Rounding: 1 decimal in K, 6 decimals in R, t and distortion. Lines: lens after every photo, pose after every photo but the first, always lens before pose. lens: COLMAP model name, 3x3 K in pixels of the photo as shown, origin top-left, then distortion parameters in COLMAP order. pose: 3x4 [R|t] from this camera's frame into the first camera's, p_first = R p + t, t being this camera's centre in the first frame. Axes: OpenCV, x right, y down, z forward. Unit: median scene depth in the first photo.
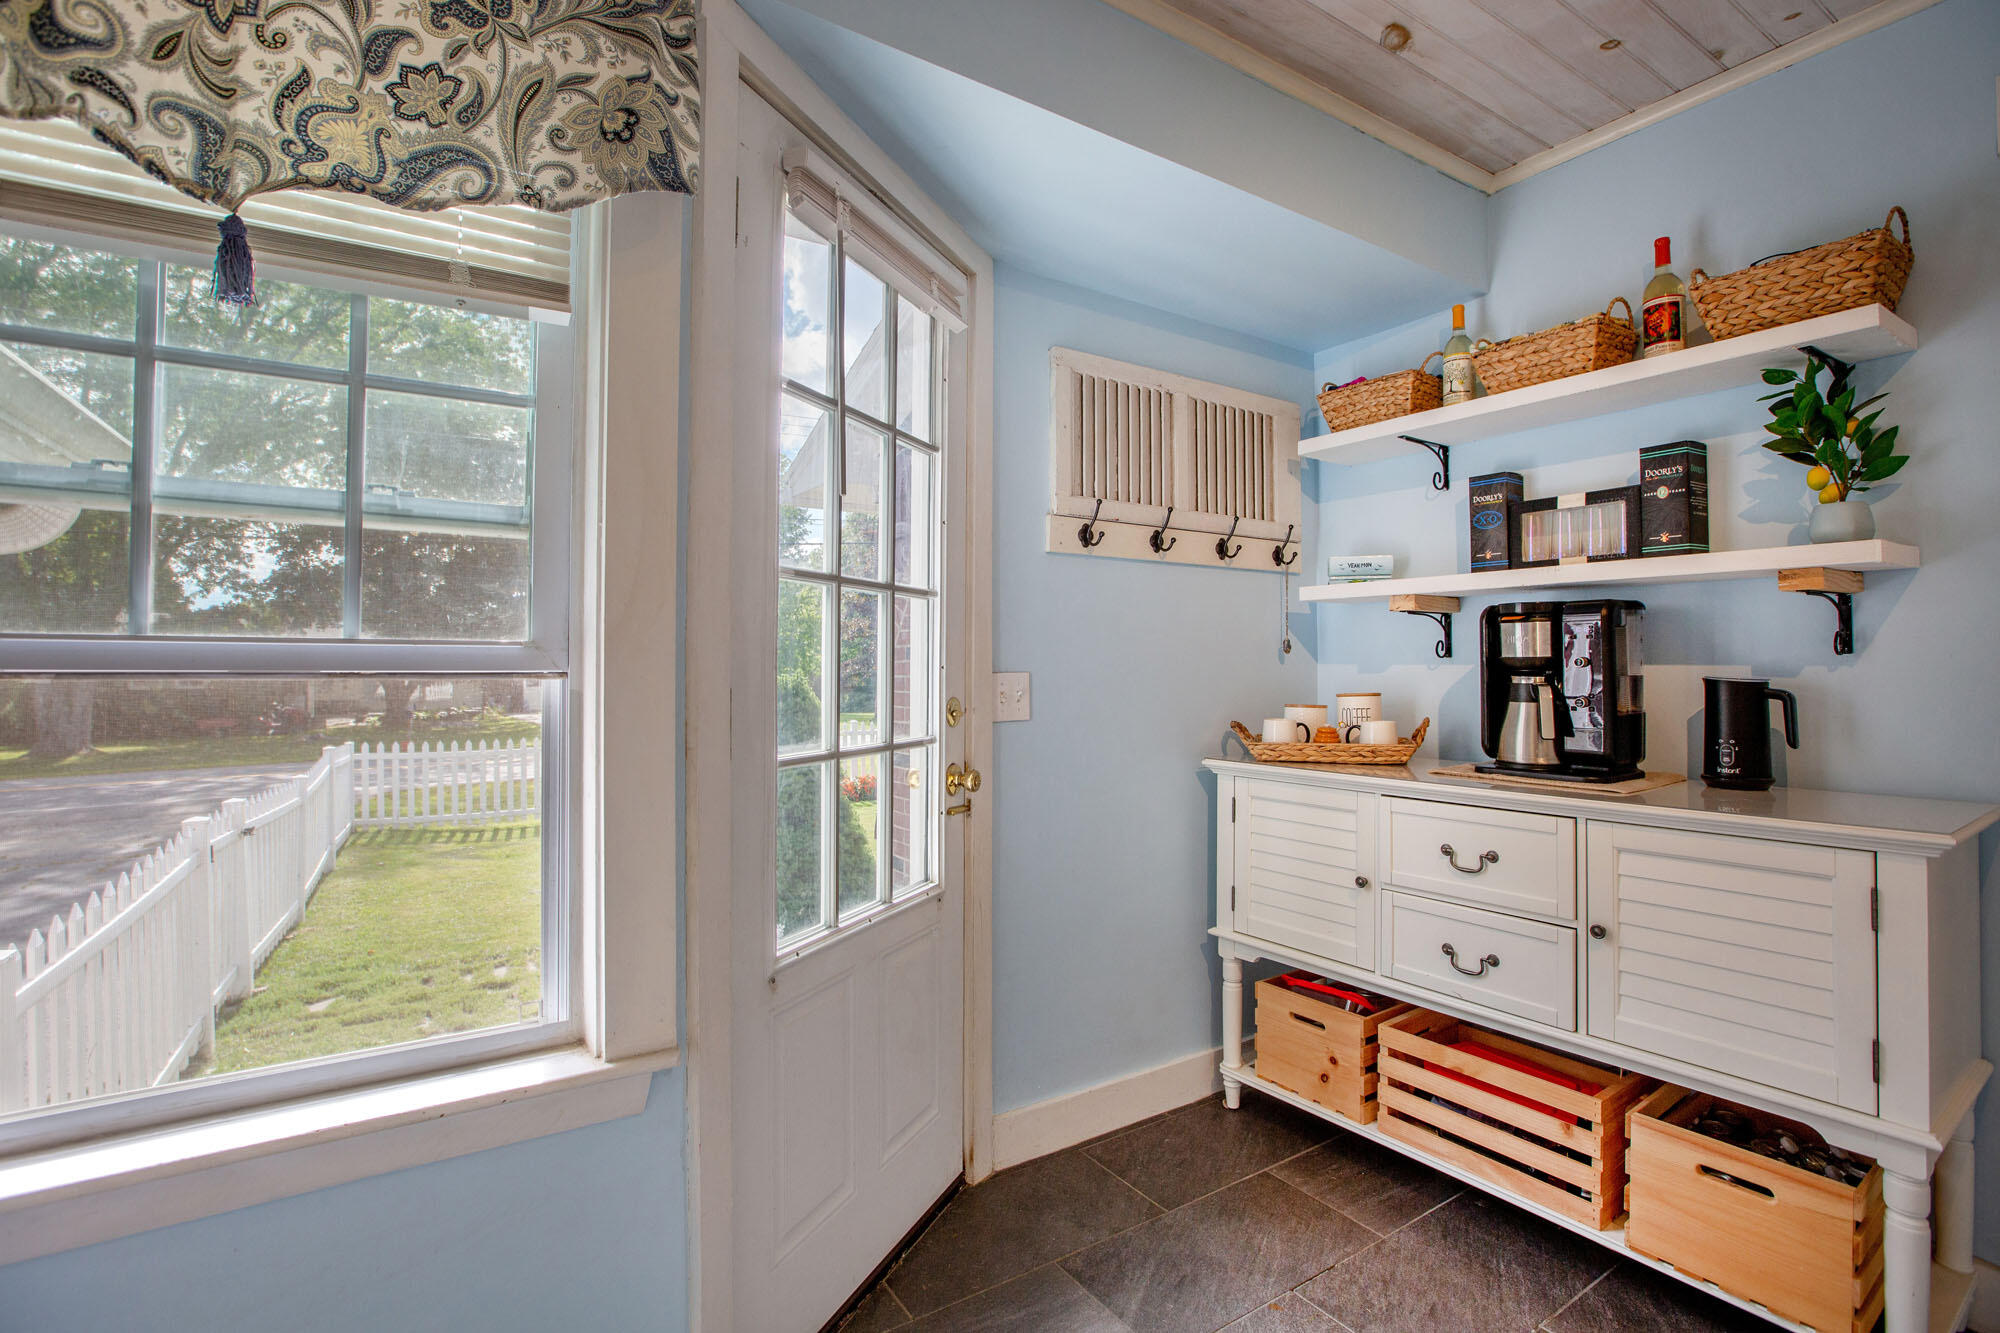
lens RADIAL K [[952.6, 0, 1001.8], [0, 952.6, 661.4], [0, 0, 1]] dist [-0.000376, 0.000524]
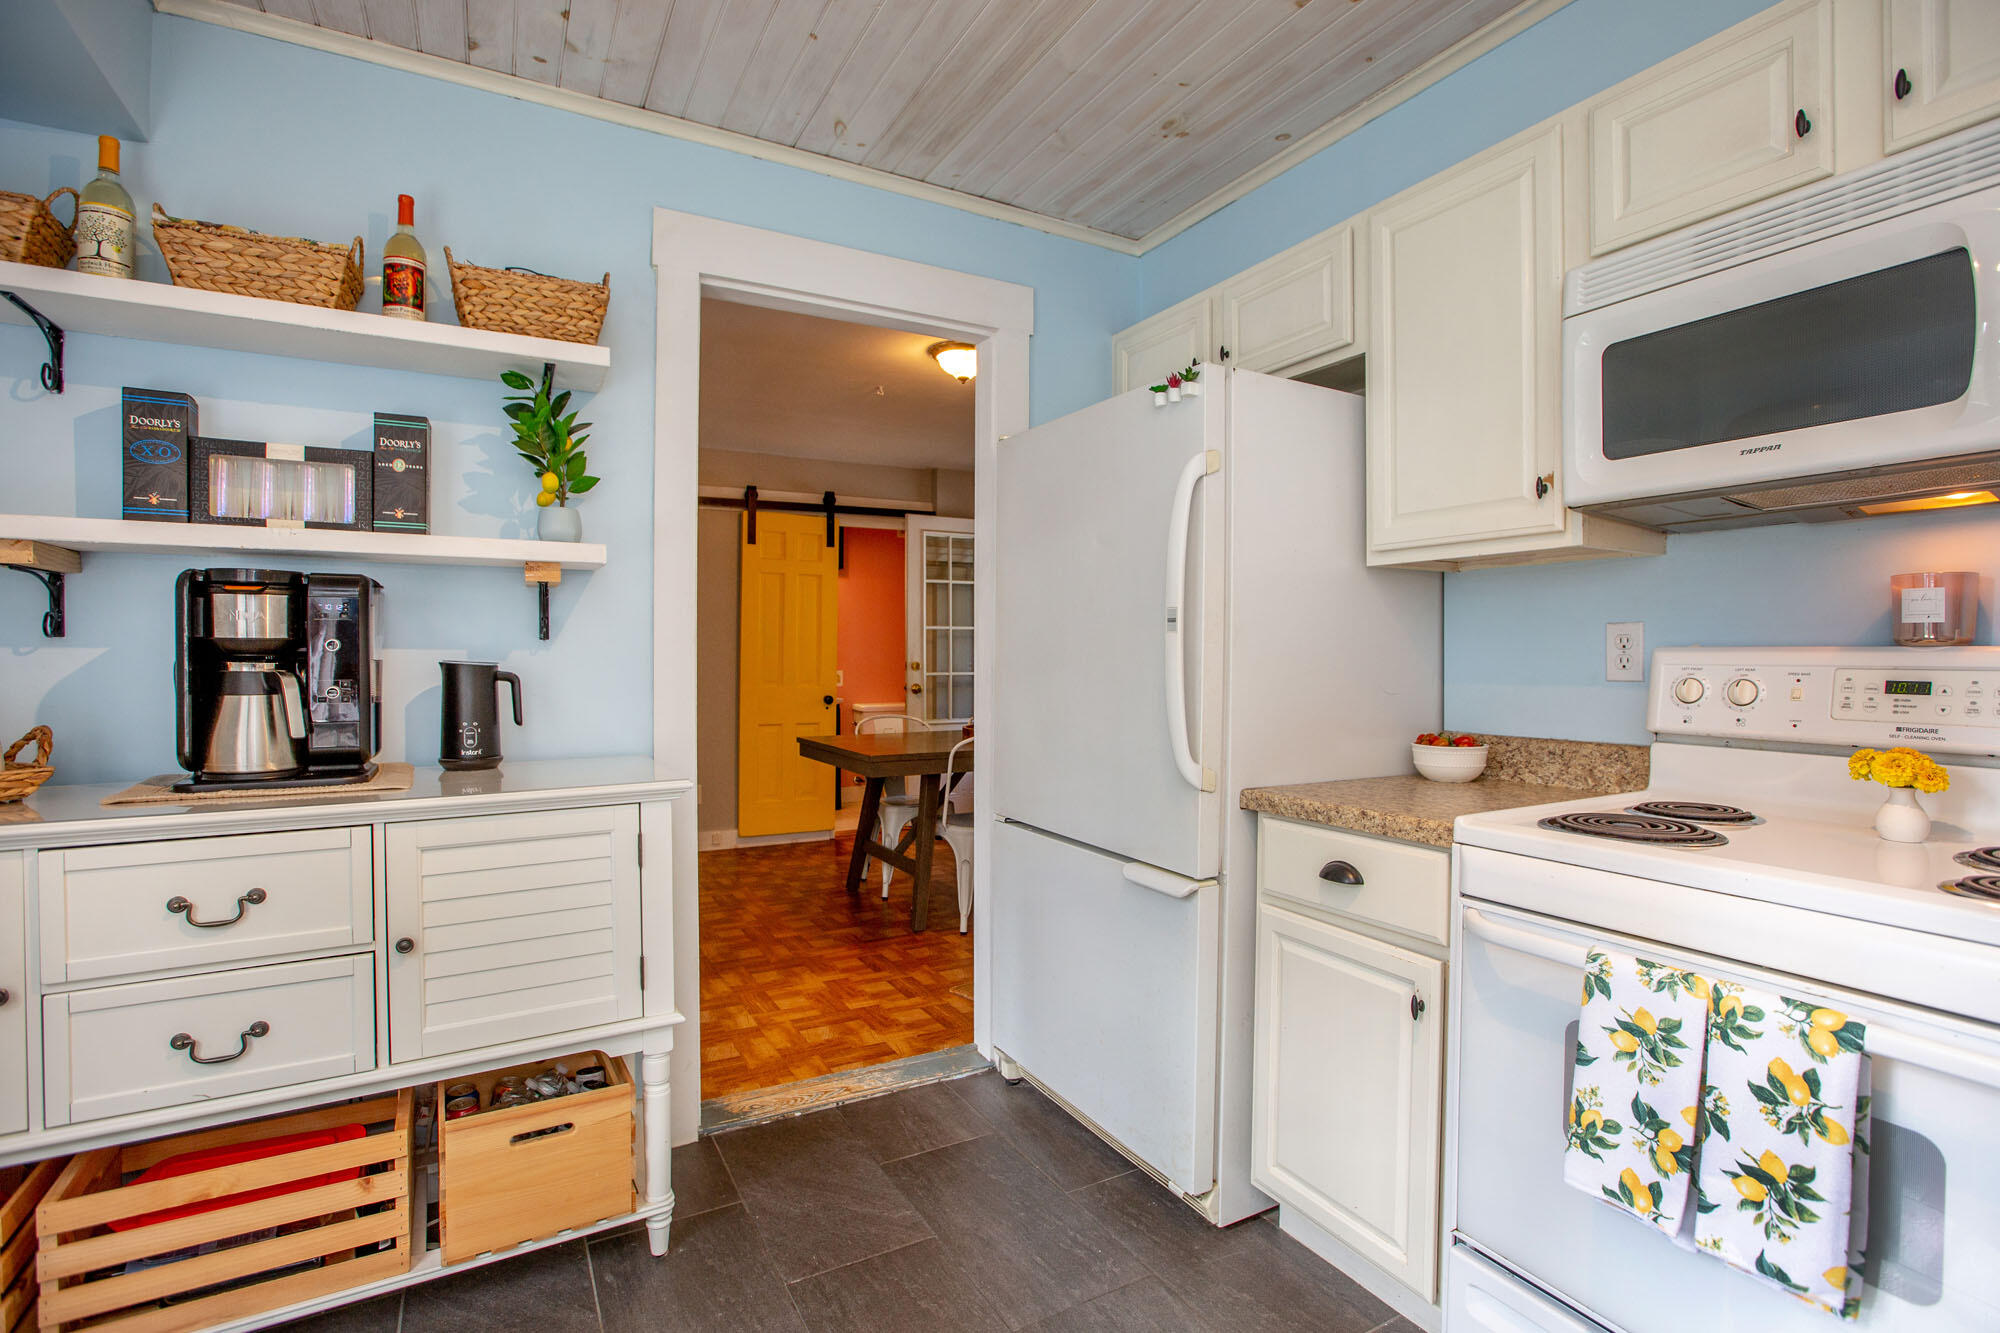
lens RADIAL K [[978.5, 0, 1005.6], [0, 978.5, 659.8], [0, 0, 1]] dist [-0.009871, 0.002745]
pose [[0.070735, -0.008482, 0.997459, -0.220571], [-0.006198, 0.999941, 0.008943, 0.002173], [-0.997476, -0.006815, 0.070678, 0.326208]]
